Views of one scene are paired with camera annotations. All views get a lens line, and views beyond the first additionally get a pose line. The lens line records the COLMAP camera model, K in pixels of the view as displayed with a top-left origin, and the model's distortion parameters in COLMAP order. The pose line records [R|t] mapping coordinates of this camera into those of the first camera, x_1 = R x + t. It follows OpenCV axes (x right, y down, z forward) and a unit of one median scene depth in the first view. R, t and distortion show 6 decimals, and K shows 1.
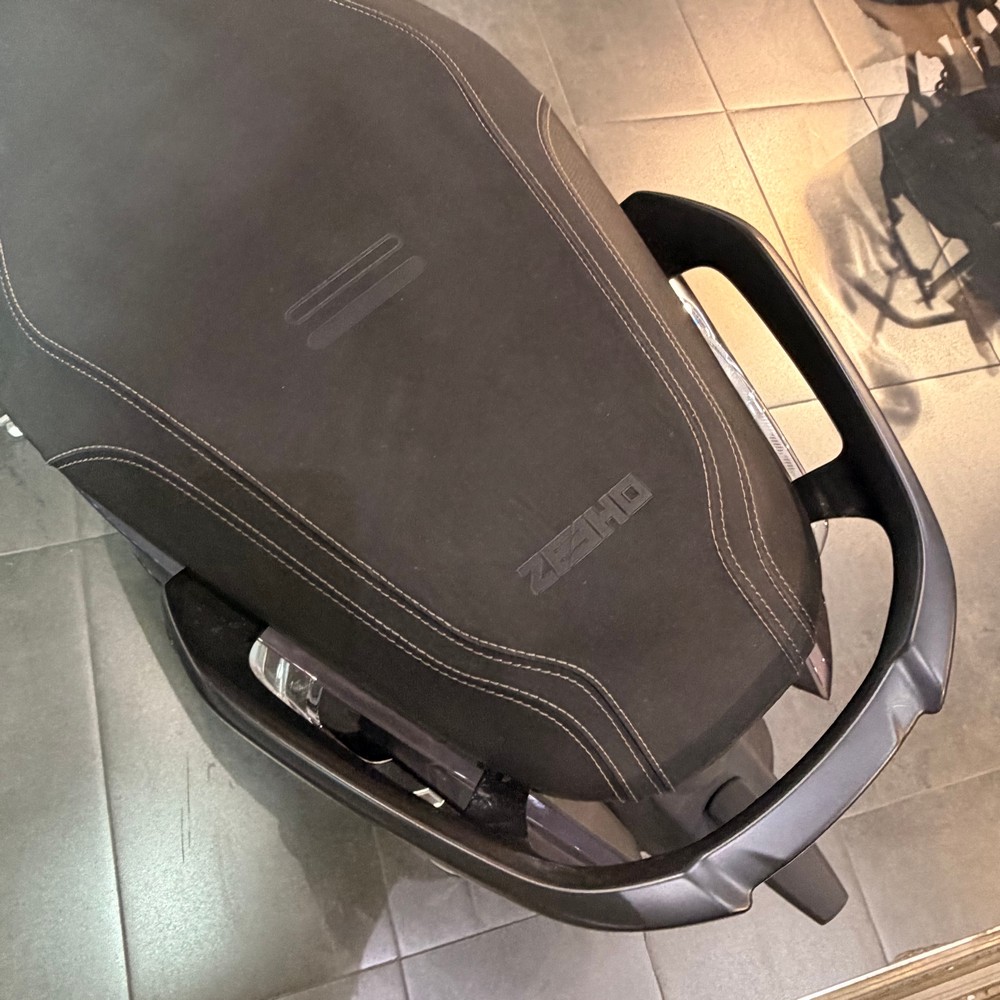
lens RADIAL K [[903.3, 0, 495.6], [0, 903.3, 474.2], [0, 0, 1]] dist [0.001035, 0.013834]
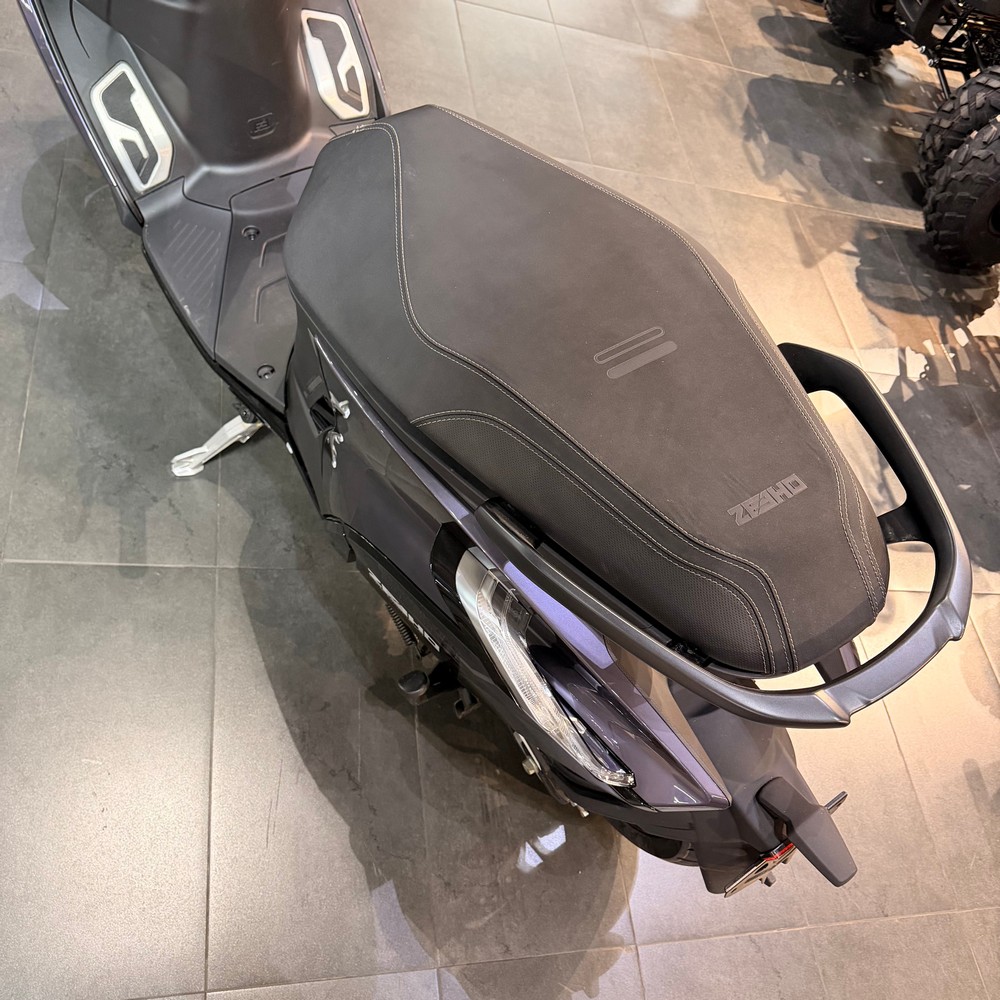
lens RADIAL K [[941.4, 0, 497.5], [0, 941.4, 494.5], [0, 0, 1]] dist [0.144220, -0.284508]
pose [[0.979383, 0.192698, 0.060630, -0.147154], [-0.172776, 0.954546, -0.242881, 0.166746], [-0.104677, 0.227398, 0.968159, -0.199633]]
